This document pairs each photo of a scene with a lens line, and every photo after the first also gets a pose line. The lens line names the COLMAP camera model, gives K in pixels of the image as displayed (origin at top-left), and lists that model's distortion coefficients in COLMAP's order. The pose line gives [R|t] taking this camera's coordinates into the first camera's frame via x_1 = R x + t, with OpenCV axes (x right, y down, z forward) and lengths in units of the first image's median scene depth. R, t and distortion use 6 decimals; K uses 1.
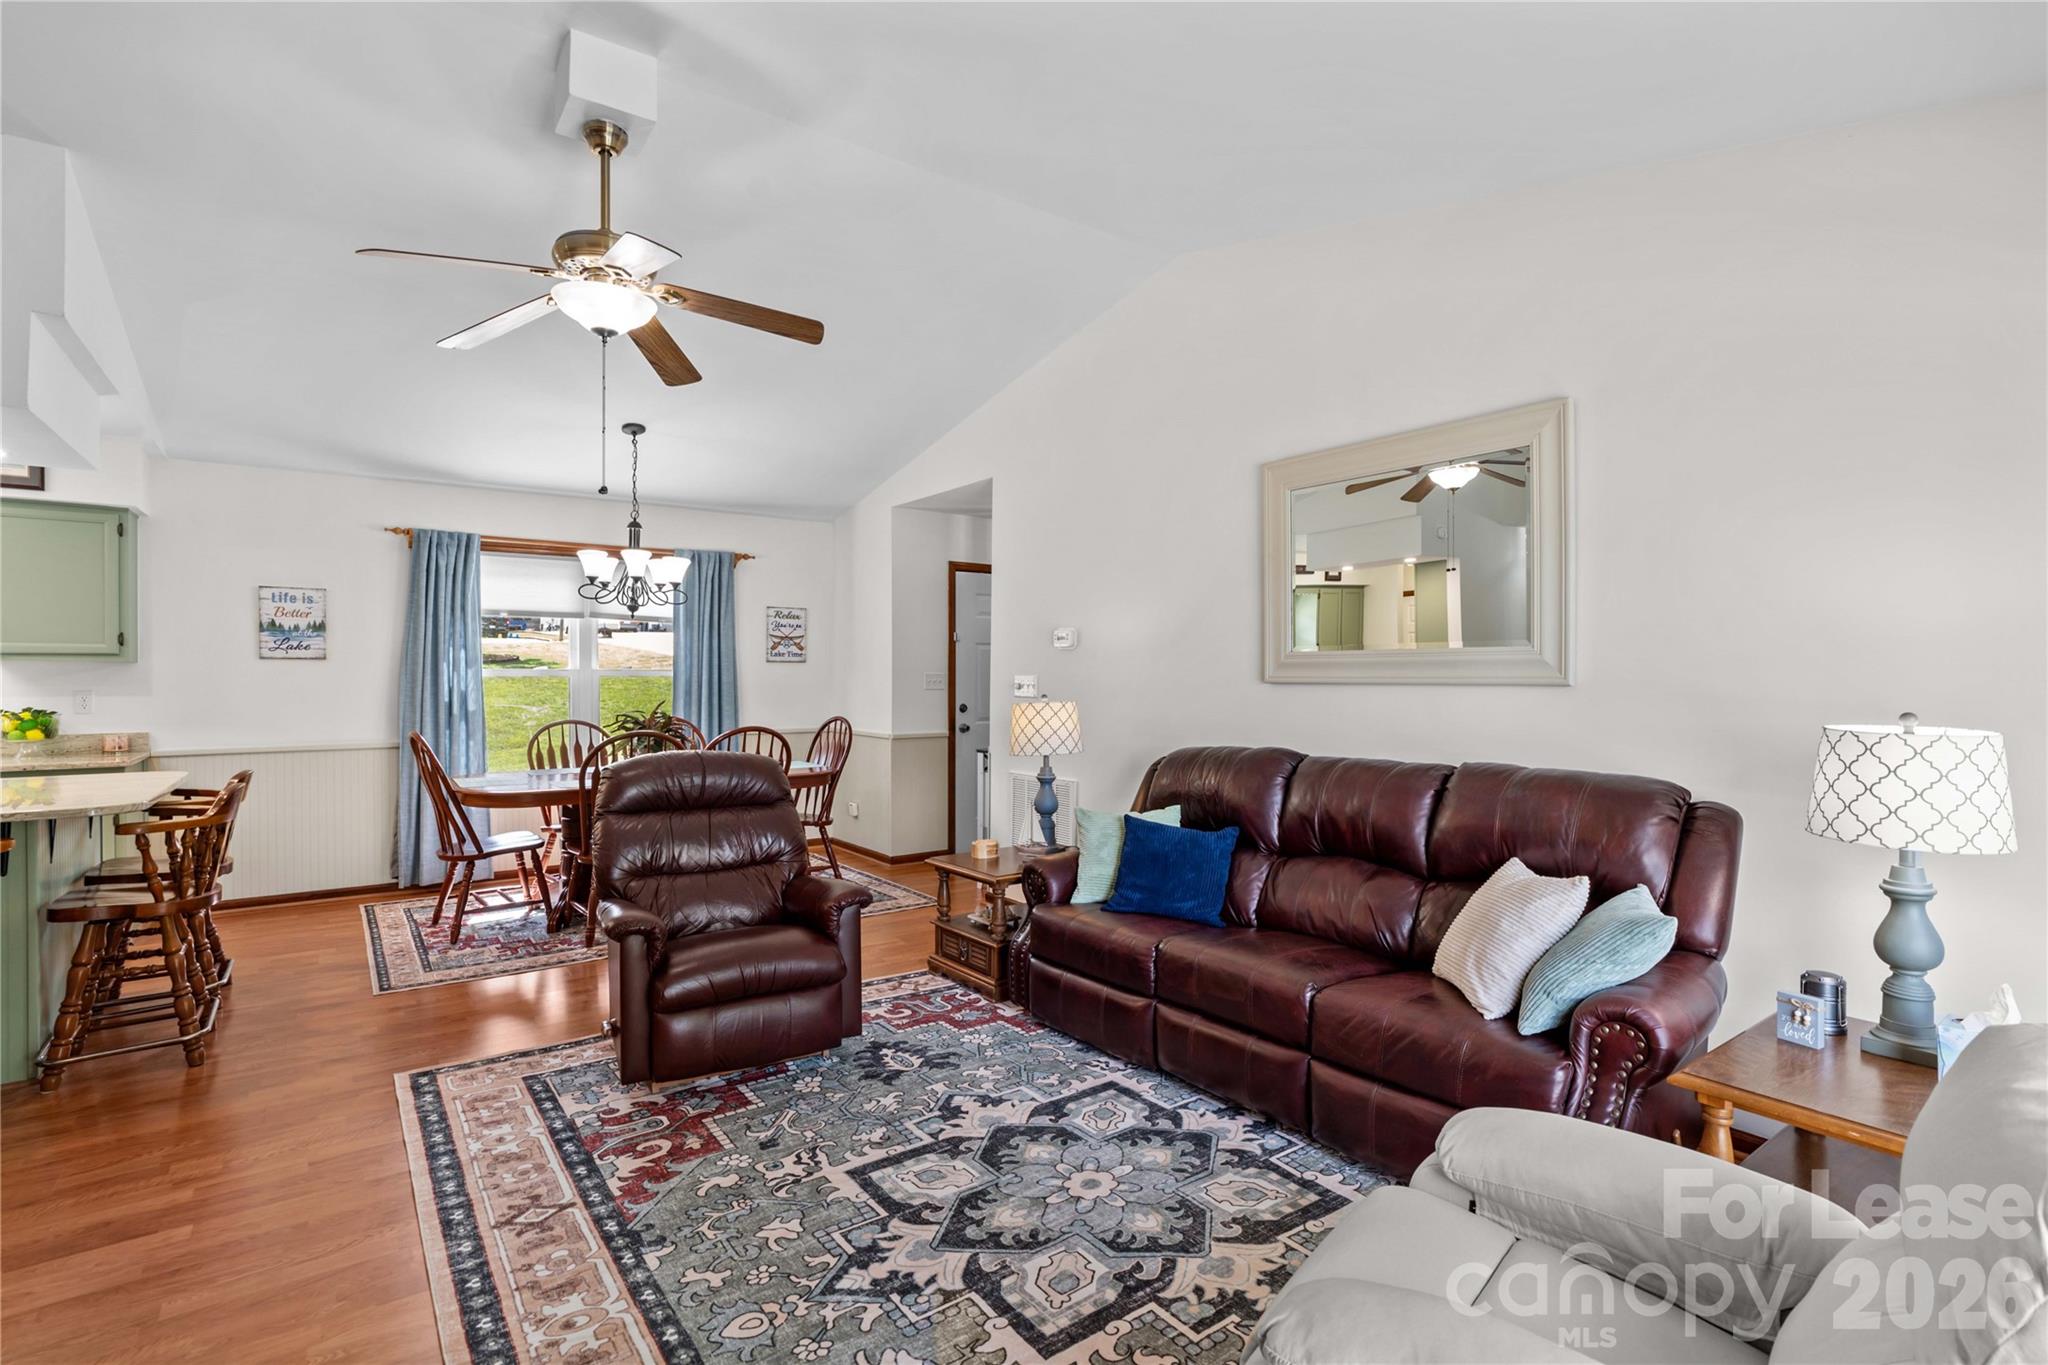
lens RADIAL K [[963.2, 0, 1019.4], [0, 963.2, 676.8], [0, 0, 1]] dist [-0.021135, 0.009307]
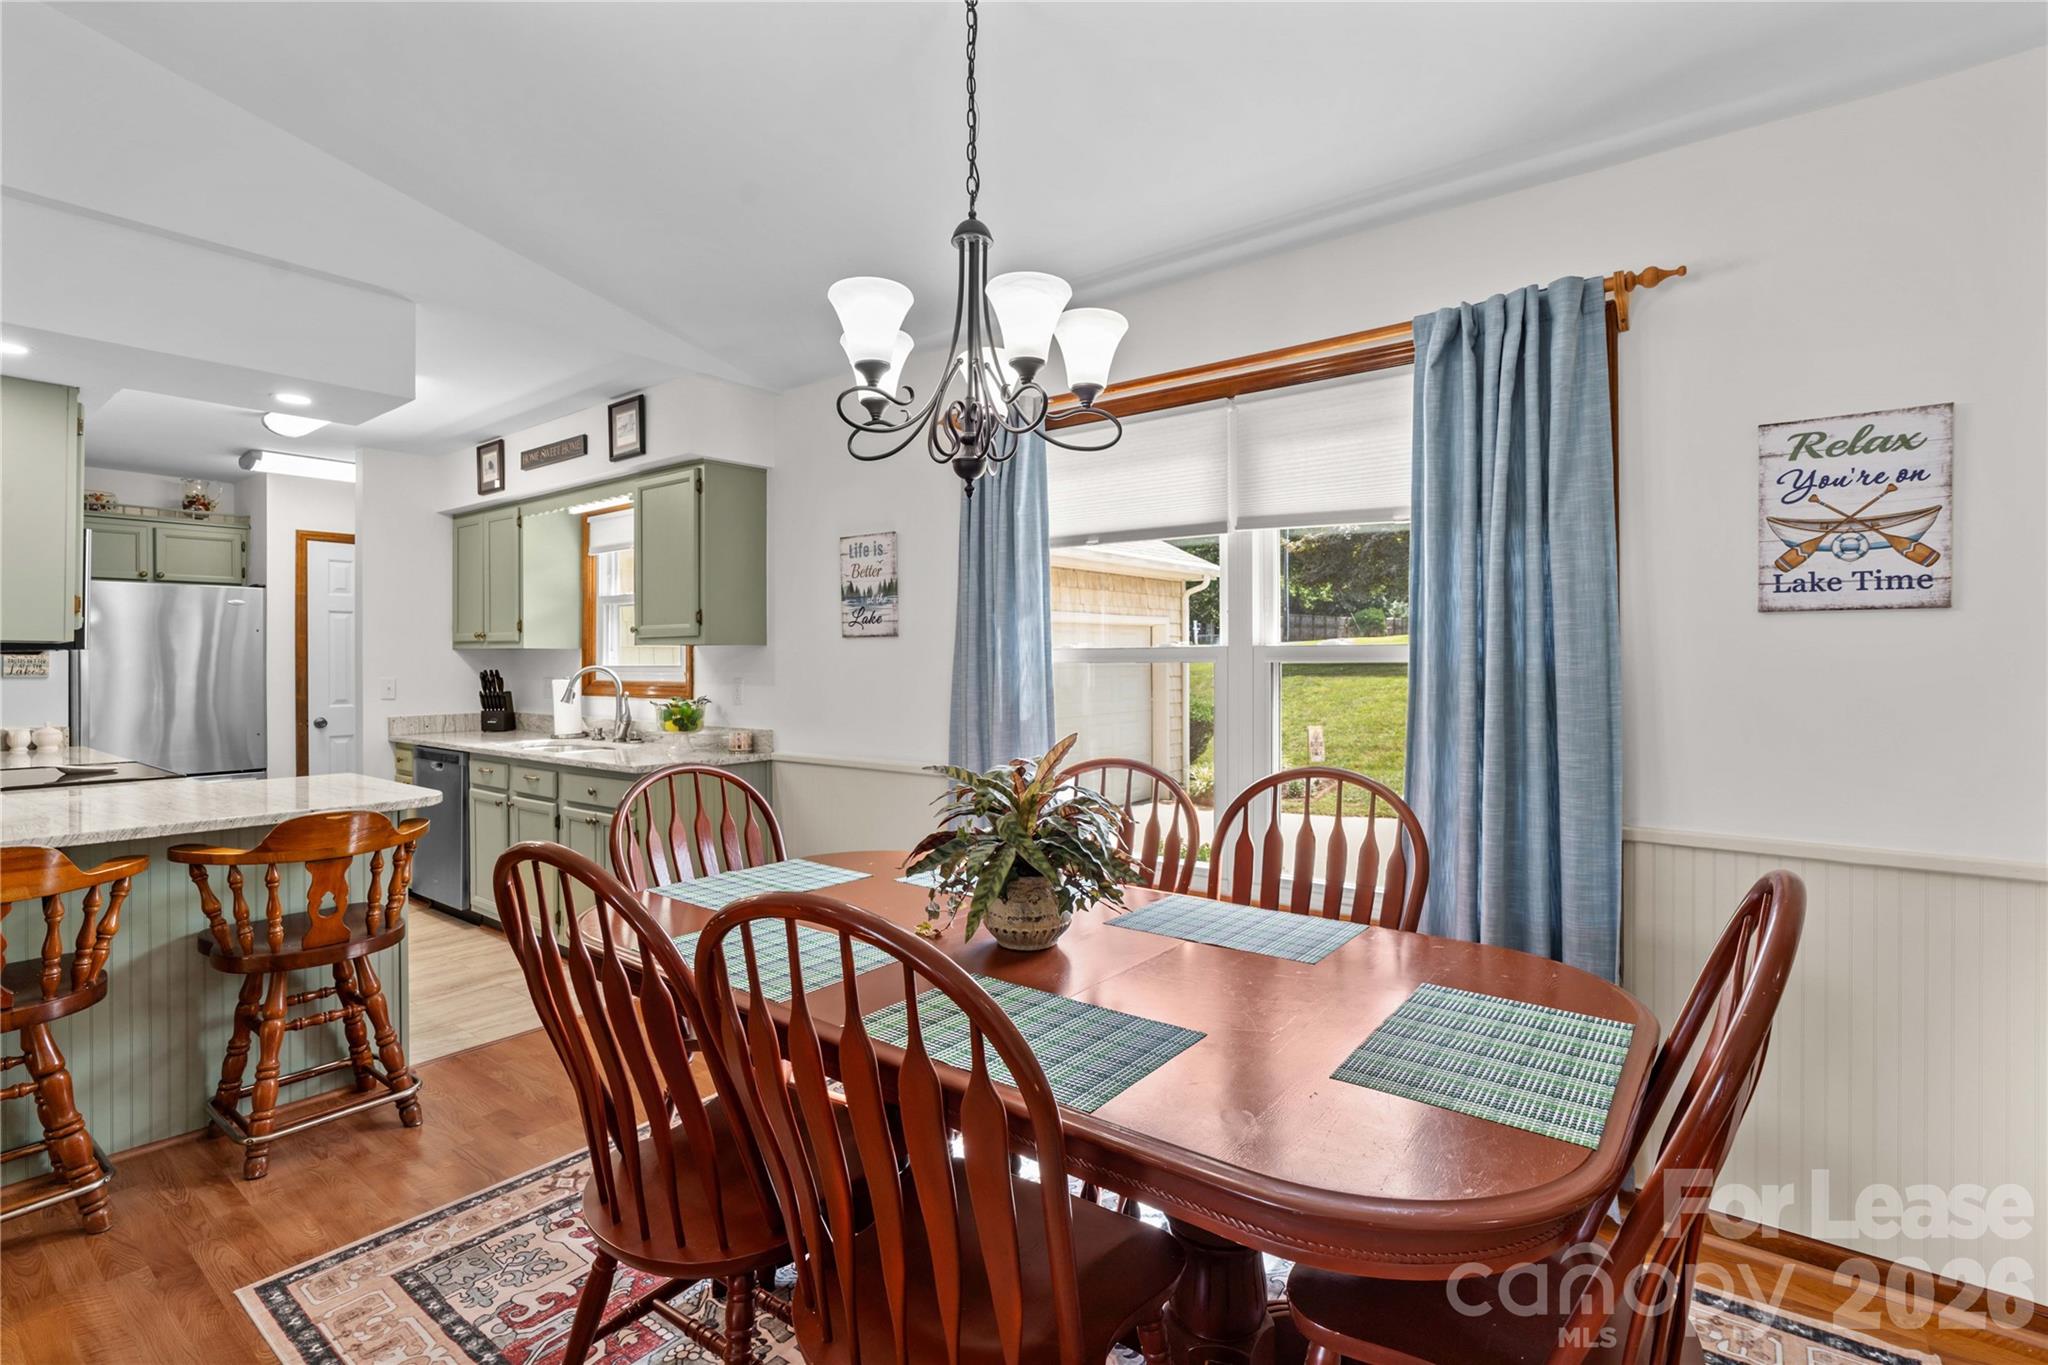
lens RADIAL K [[952.1, 0, 1017.8], [0, 952.1, 668.8], [0, 0, 1]] dist [-0.023151, 0.007873]
pose [[0.283315, 0.004839, -0.959015, -0.115946], [-0.000305, 0.999988, 0.004956, 0.001949], [0.959027, -0.001112, 0.283313, 1.696966]]
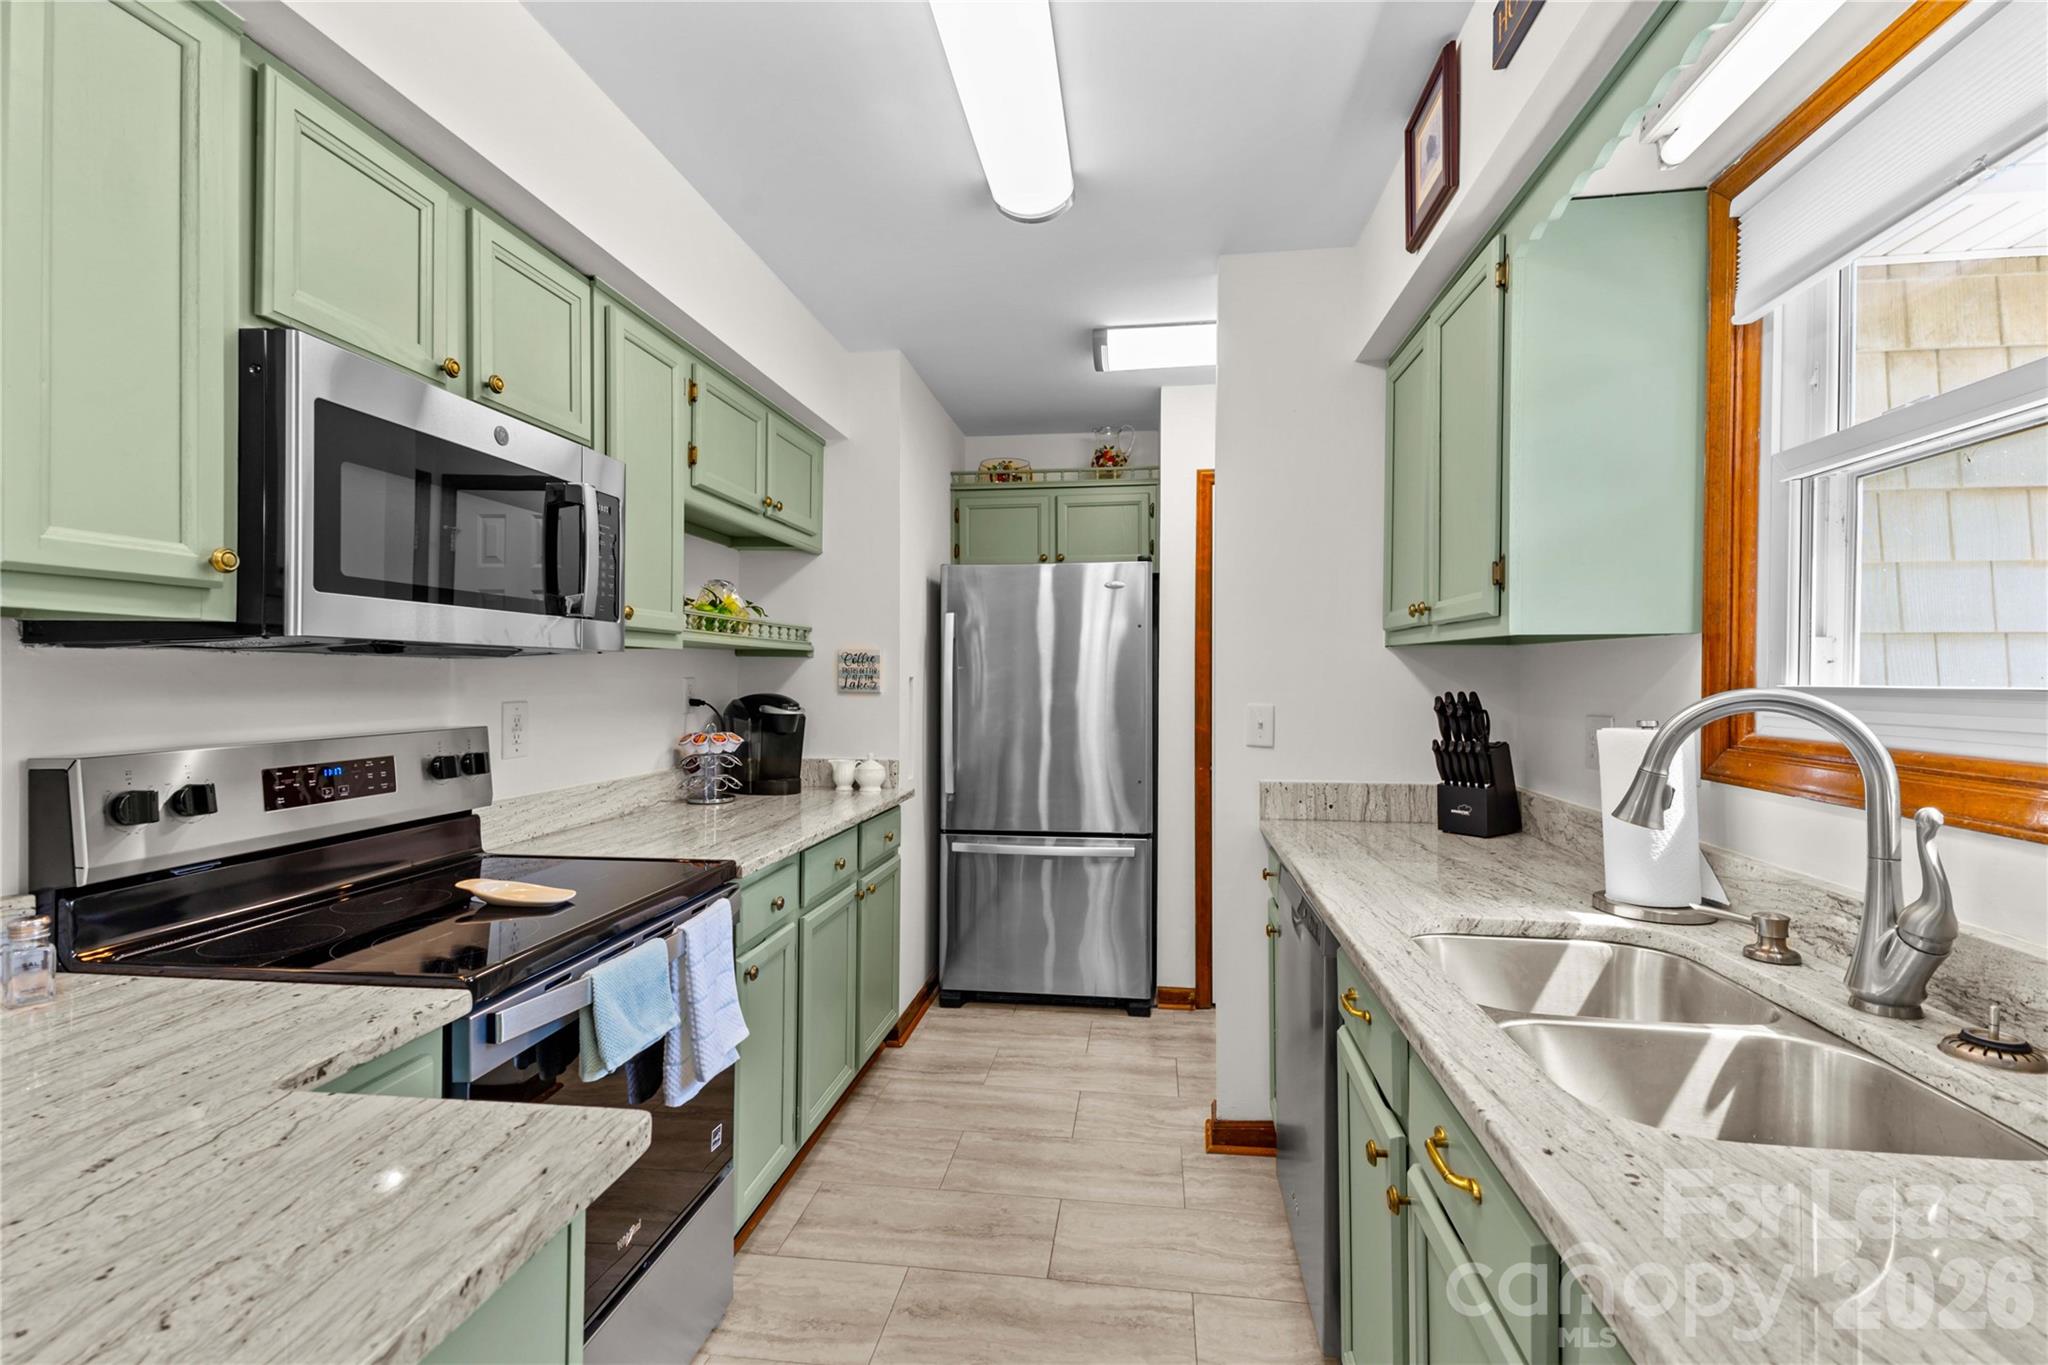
lens RADIAL K [[930.3, 0, 1034.0], [0, 930.3, 677.7], [0, 0, 1]] dist [0.033975, -0.000686]
pose [[-0.686248, -0.000705, -0.727367, -1.359757], [-0.004510, 0.999984, 0.003286, 0.000741], [0.727354, 0.005536, -0.686240, 1.515546]]
